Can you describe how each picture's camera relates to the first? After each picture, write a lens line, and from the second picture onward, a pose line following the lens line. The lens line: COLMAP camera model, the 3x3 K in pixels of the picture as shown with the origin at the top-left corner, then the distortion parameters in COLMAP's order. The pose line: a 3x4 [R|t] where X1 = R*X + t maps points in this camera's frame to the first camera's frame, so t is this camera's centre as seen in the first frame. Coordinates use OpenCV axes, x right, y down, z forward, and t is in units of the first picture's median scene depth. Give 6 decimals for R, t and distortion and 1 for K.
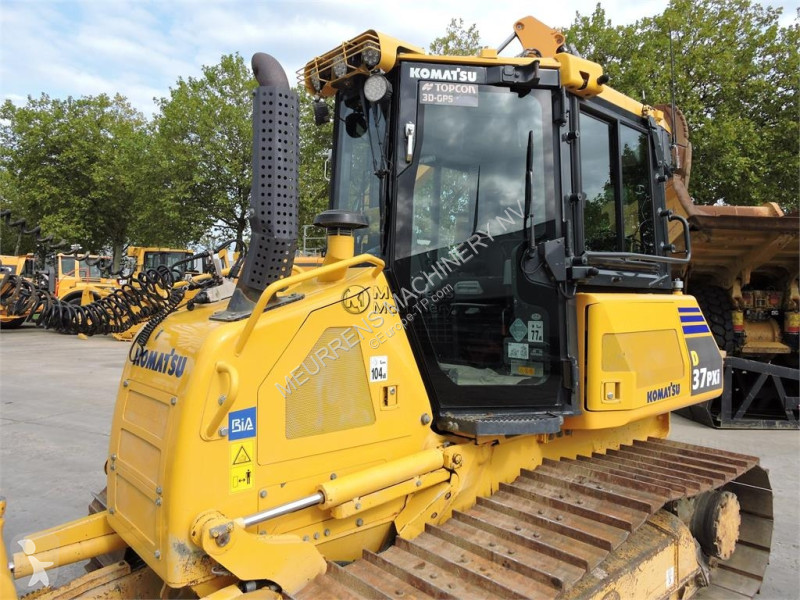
lens RADIAL K [[570.7, 0, 402.0], [0, 570.7, 297.9], [0, 0, 1]] dist [0.004539, -0.000723]
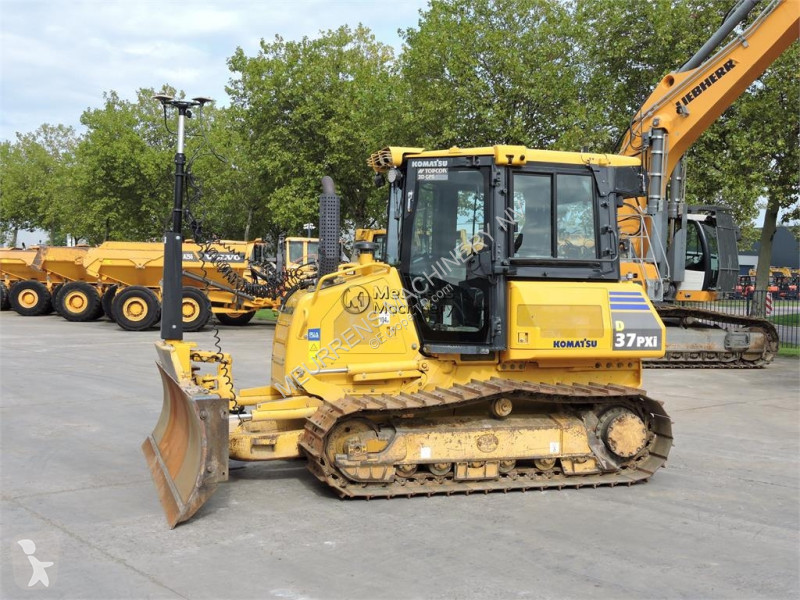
lens RADIAL K [[937.4, 0, 404.6], [0, 937.4, 300.5], [0, 0, 1]] dist [-0.022318, 0.038368]
pose [[0.910007, 0.009836, -0.414477, 0.458574], [-0.007209, 0.999943, 0.007902, 0.011258], [0.414531, -0.004203, 0.910026, -0.656111]]
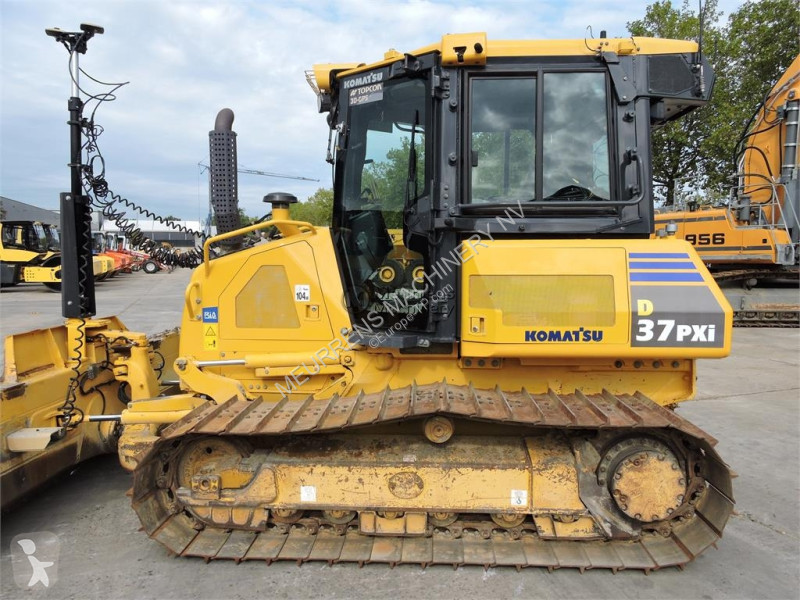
lens RADIAL K [[571.8, 0, 402.3], [0, 571.8, 299.7], [0, 0, 1]] dist [-0.001721, -0.000575]
pose [[0.709101, 0.041789, -0.703868, 0.401274], [0.006406, 0.997819, 0.065695, 0.013537], [0.705078, -0.051094, 0.707286, 0.030326]]
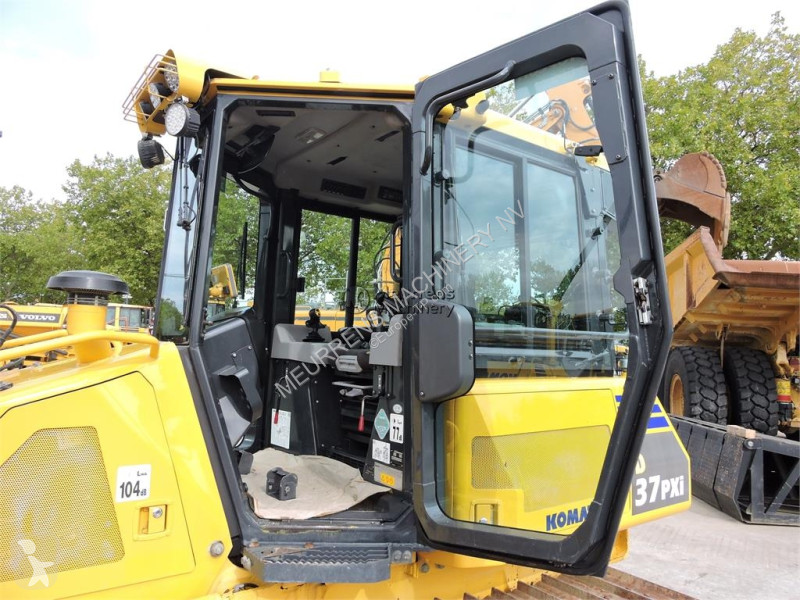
lens RADIAL K [[571.8, 0, 402.3], [0, 571.8, 299.7], [0, 0, 1]] dist [-0.001721, -0.000575]
pose [[0.995522, 0.010900, -0.093899, 0.120919], [-0.018983, 0.996147, -0.085617, -0.018213], [0.092604, 0.087016, 0.991894, 0.088469]]
